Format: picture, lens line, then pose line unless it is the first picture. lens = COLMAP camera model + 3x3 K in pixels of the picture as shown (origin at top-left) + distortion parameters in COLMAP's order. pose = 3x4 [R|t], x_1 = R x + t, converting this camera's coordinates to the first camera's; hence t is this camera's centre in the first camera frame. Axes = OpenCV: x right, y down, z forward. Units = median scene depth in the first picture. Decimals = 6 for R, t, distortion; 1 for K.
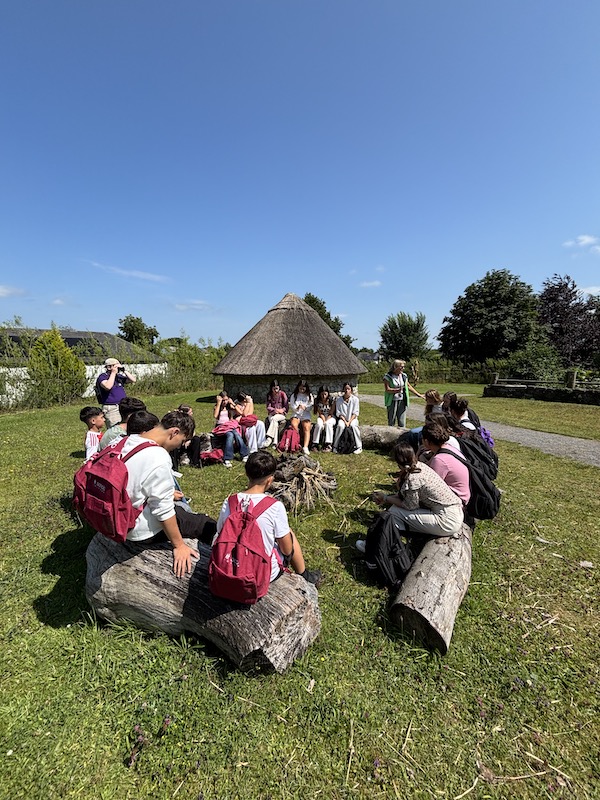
lens RADIAL K [[323.1, 0, 303.0], [0, 323.1, 397.0], [0, 0, 1]] dist [0.024798, 0.000094]
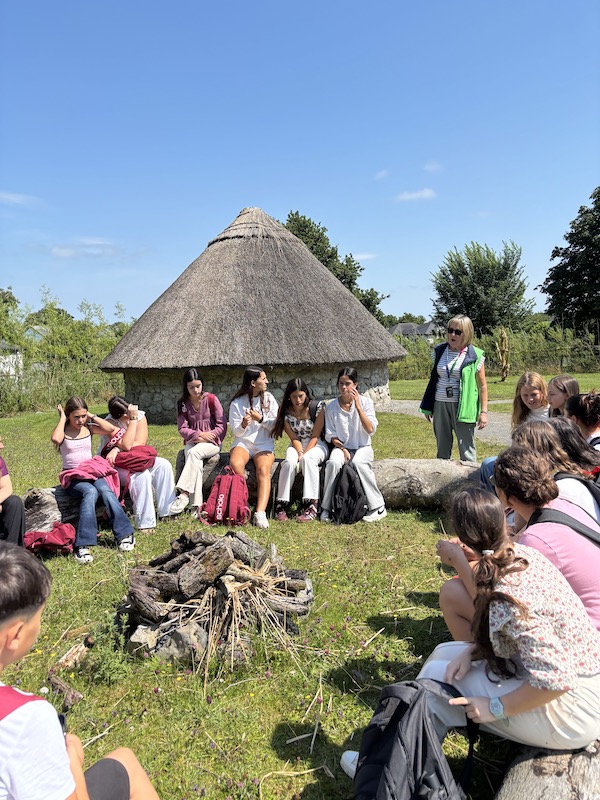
lens RADIAL K [[598.2, 0, 298.0], [0, 598.2, 401.9], [0, 0, 1]] dist [0.026335, -0.012730]
pose [[0.999332, -0.036387, -0.003524, 0.064143], [0.036324, 0.999202, -0.016625, 0.013136], [0.004126, 0.016485, 0.999856, 0.126483]]
